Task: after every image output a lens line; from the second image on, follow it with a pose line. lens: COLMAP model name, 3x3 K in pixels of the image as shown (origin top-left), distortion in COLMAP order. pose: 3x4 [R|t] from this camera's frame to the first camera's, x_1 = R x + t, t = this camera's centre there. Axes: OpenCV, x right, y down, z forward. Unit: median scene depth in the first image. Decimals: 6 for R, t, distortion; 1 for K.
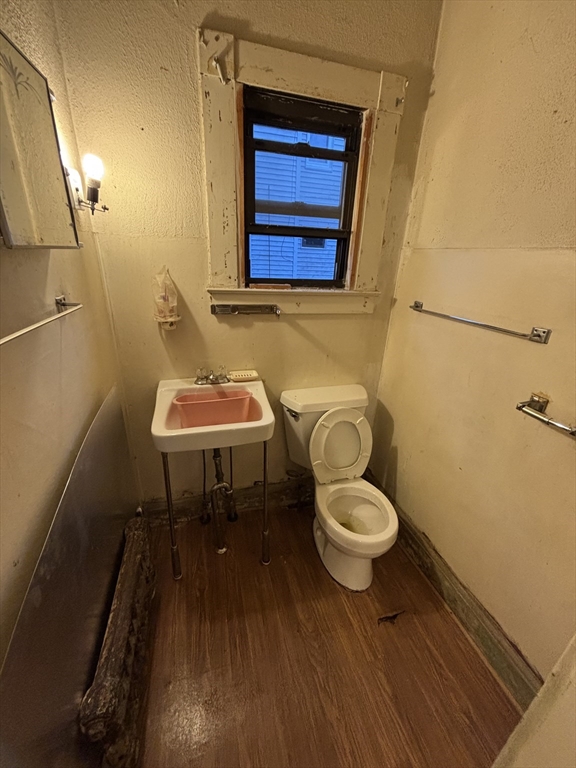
lens RADIAL K [[311.0, 0, 289.3], [0, 311.0, 383.2], [0, 0, 1]] dist [-0.001453, 0.001315]
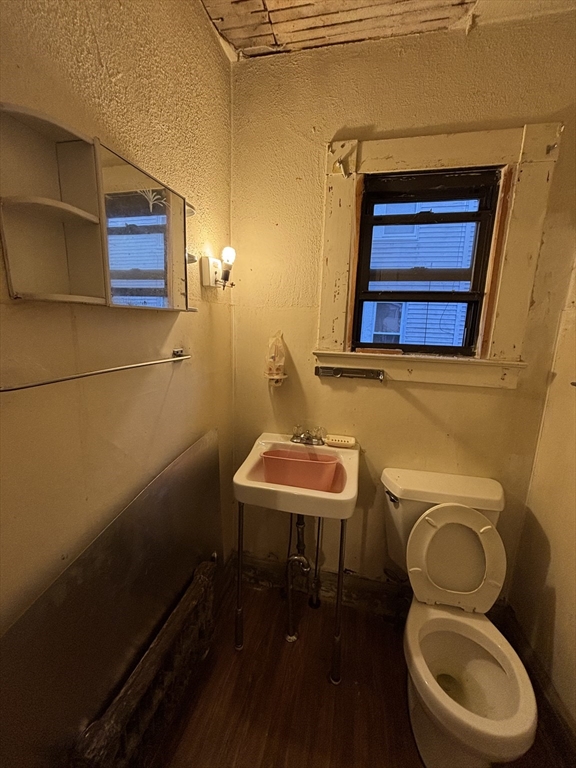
lens RADIAL K [[309.5, 0, 288.8], [0, 309.5, 382.2], [0, 0, 1]] dist [-0.000670, -0.000171]
pose [[0.875457, 0.074885, -0.477460, 0.159034], [-0.178860, 0.967980, -0.176135, -0.004839], [0.448982, 0.239597, 0.860819, 0.090122]]
